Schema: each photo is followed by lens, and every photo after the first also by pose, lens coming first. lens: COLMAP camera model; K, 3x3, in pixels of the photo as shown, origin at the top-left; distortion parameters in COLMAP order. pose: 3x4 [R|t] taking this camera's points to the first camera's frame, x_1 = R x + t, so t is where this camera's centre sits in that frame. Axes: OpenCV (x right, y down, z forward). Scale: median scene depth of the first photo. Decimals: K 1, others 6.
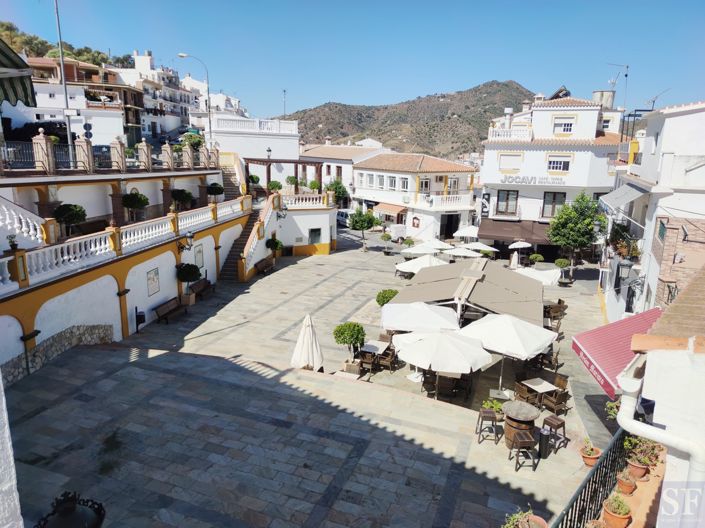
lens RADIAL K [[491.1, 0, 355.6], [0, 491.1, 261.1], [0, 0, 1]] dist [0.083556, -0.088812]
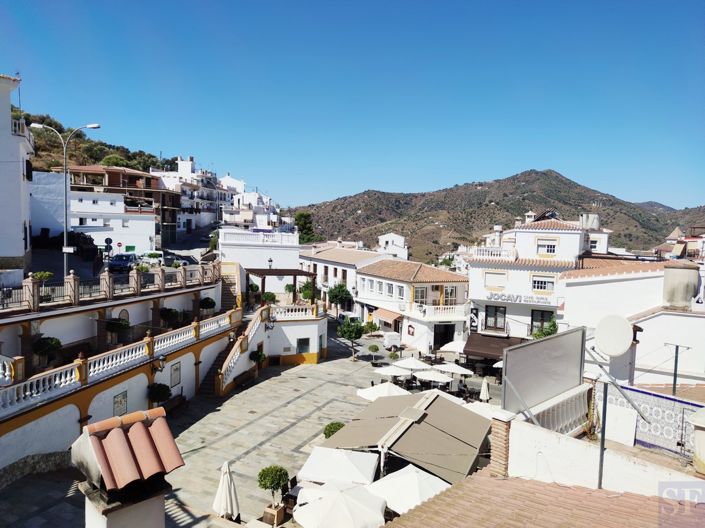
lens RADIAL K [[492.8, 0, 347.2], [0, 492.8, 264.1], [0, 0, 1]] dist [0.086404, -0.096406]
pose [[0.994919, 0.018431, -0.098975, 0.116896], [-0.033576, 0.987560, -0.153617, -0.069163], [0.094912, 0.156159, 0.983161, -0.044437]]
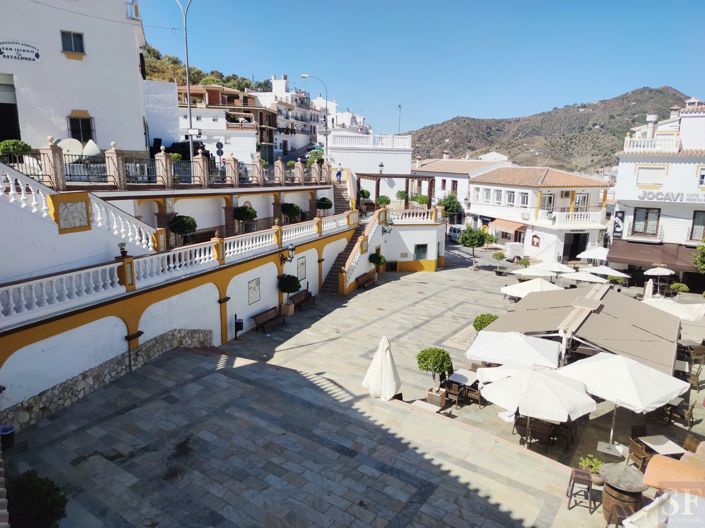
lens RADIAL K [[491.1, 0, 355.6], [0, 491.1, 261.1], [0, 0, 1]] dist [0.083556, -0.088812]
pose [[0.969180, 0.041593, -0.242819, 0.030539], [-0.048620, 0.998552, -0.023015, -0.004904], [0.241510, 0.034111, 0.969799, 0.027929]]
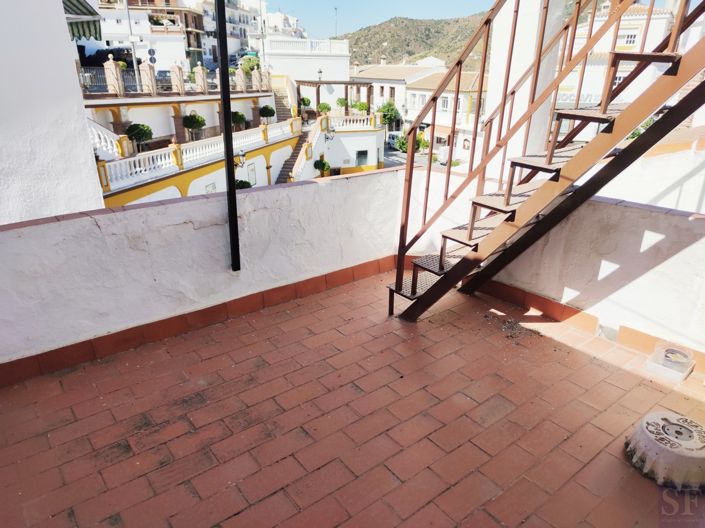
lens RADIAL K [[495.5, 0, 355.6], [0, 495.5, 268.0], [0, 0, 1]] dist [0.051566, -0.047725]
pose [[0.991948, 0.027829, -0.123547, 0.041668], [-0.008453, 0.987931, 0.154661, 0.017424], [0.126360, -0.152372, 0.980212, -0.064385]]
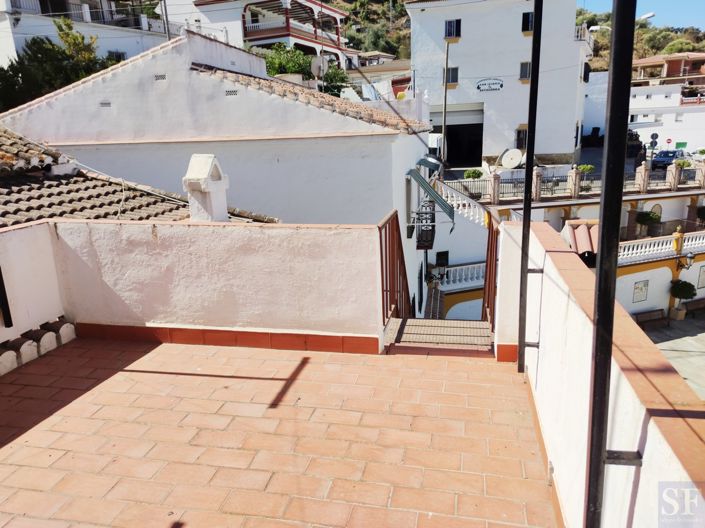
lens RADIAL K [[495.5, 0, 355.6], [0, 495.5, 268.0], [0, 0, 1]] dist [0.051566, -0.047725]
pose [[0.469016, 0.196873, -0.860967, 0.174646], [-0.149368, 0.978478, 0.142374, -0.049539], [0.870467, 0.061825, 0.488328, -0.095726]]
